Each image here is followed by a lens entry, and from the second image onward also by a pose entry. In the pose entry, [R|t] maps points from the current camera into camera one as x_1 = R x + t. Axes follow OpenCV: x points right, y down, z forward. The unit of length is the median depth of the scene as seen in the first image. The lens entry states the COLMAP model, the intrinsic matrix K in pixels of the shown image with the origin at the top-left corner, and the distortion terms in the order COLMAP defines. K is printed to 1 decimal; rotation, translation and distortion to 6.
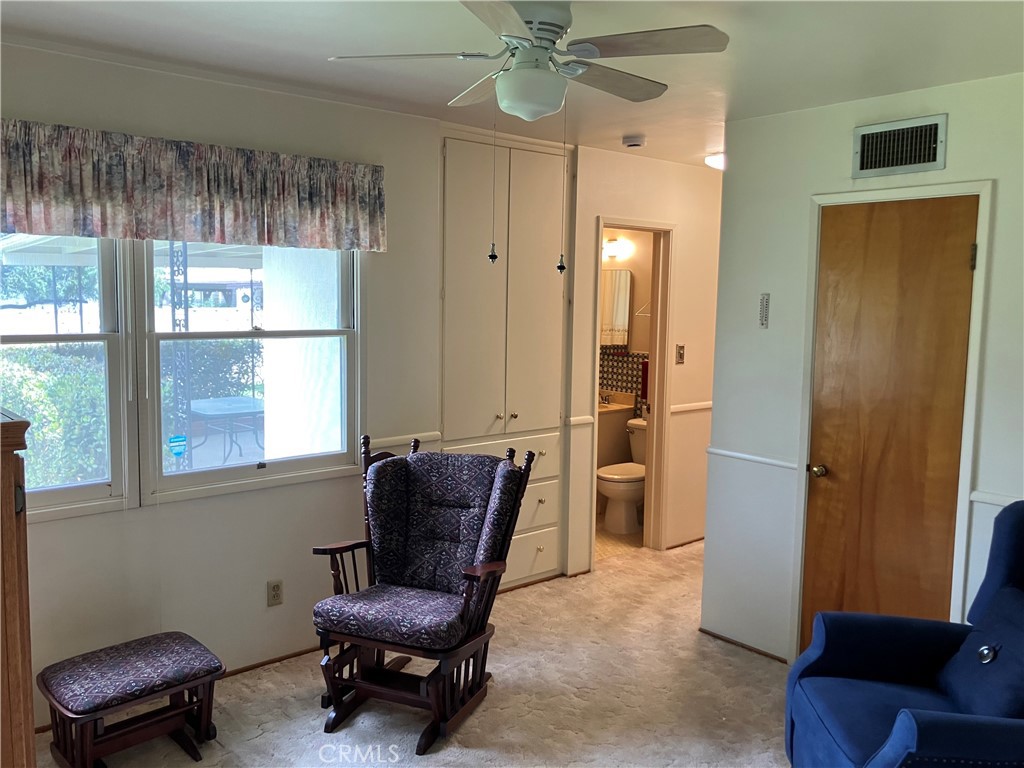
lens RADIAL K [[850.3, 0, 512.0], [0, 850.3, 384.0], [0, 0, 1]] dist [0.018997, -0.002227]
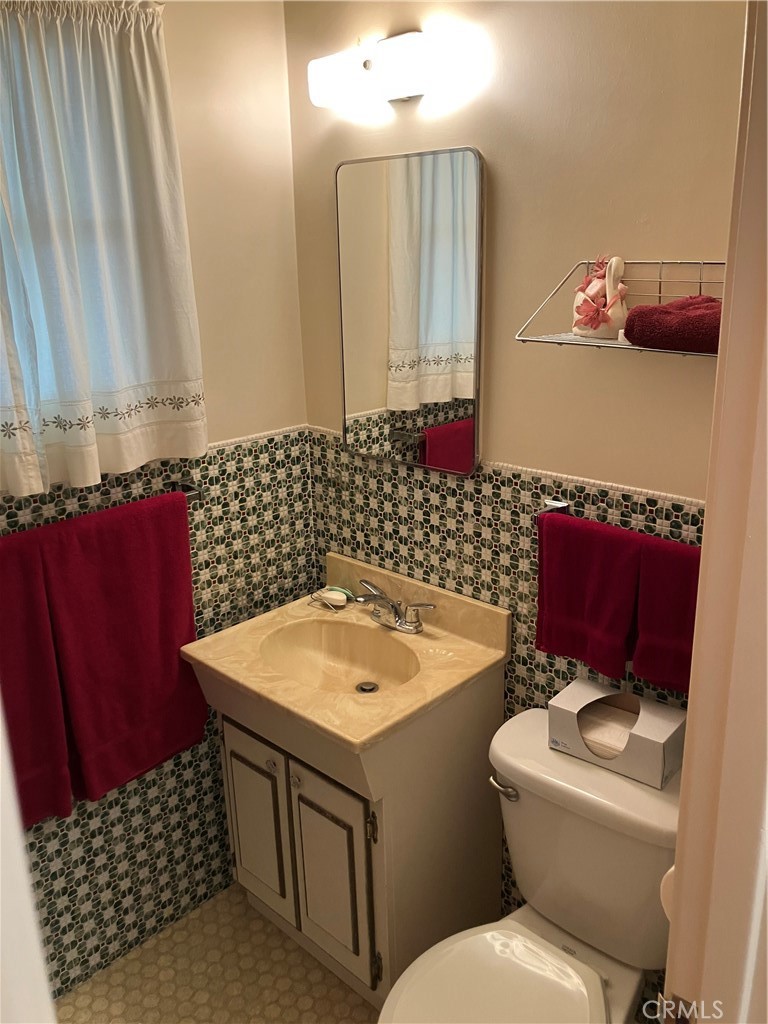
lens RADIAL K [[850.3, 0, 384.0], [0, 850.3, 512.0], [0, 0, 1]] dist [0.018997, -0.002227]
pose [[0.995739, -0.067971, 0.062322, 0.086618], [0.053819, 0.977114, 0.205798, -0.081849], [-0.074884, -0.201567, 0.976608, 0.723111]]
